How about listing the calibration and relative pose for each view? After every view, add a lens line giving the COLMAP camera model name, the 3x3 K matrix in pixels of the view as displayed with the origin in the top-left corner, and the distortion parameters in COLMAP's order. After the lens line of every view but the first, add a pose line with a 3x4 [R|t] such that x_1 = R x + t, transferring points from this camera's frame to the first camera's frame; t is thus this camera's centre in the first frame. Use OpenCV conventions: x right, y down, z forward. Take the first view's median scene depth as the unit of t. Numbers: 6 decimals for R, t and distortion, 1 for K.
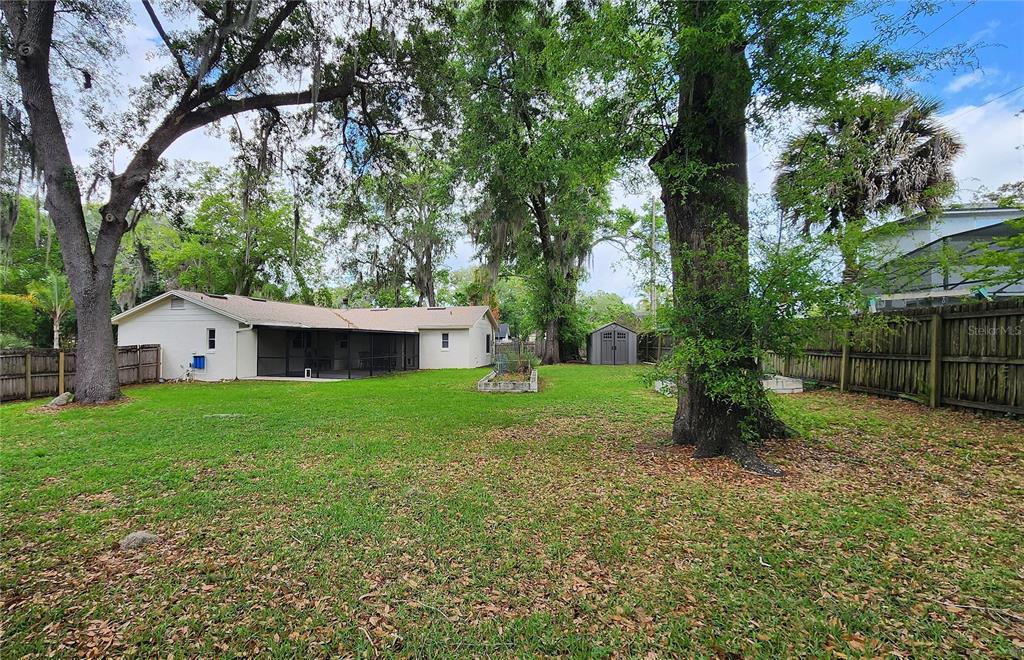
lens RADIAL K [[478.3, 0, 508.7], [0, 478.3, 330.4], [0, 0, 1]] dist [0.004062, 0.000415]
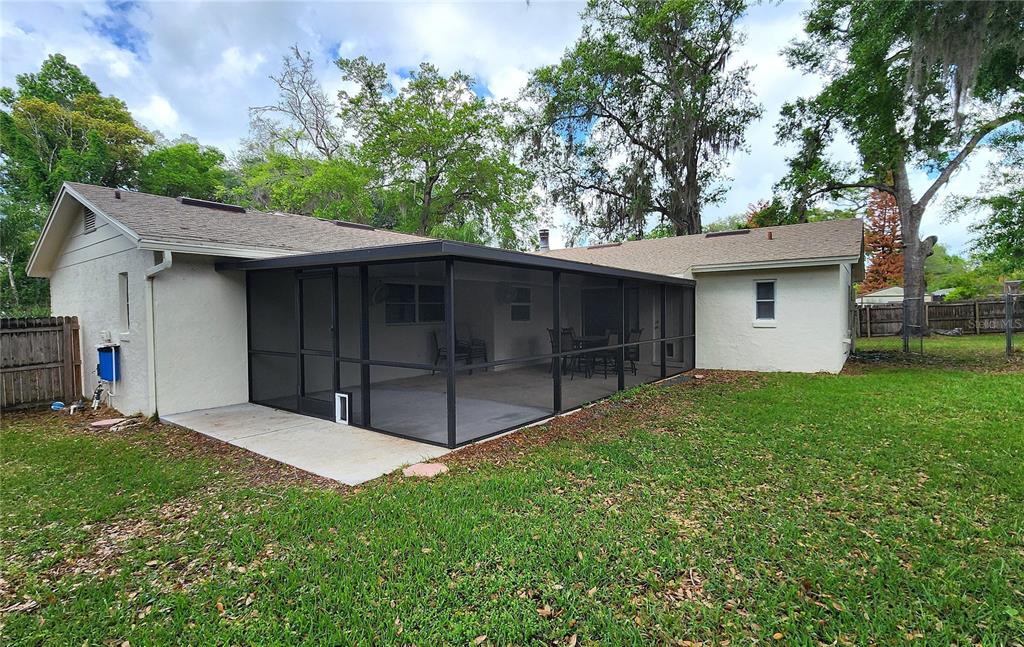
lens RADIAL K [[483.5, 0, 509.1], [0, 483.5, 321.9], [0, 0, 1]] dist [-0.000472, -0.000028]
pose [[0.878859, -0.009877, -0.476979, -0.094057], [0.028042, 0.999127, 0.030978, 0.015235], [0.476257, -0.040601, 0.878368, 0.406784]]
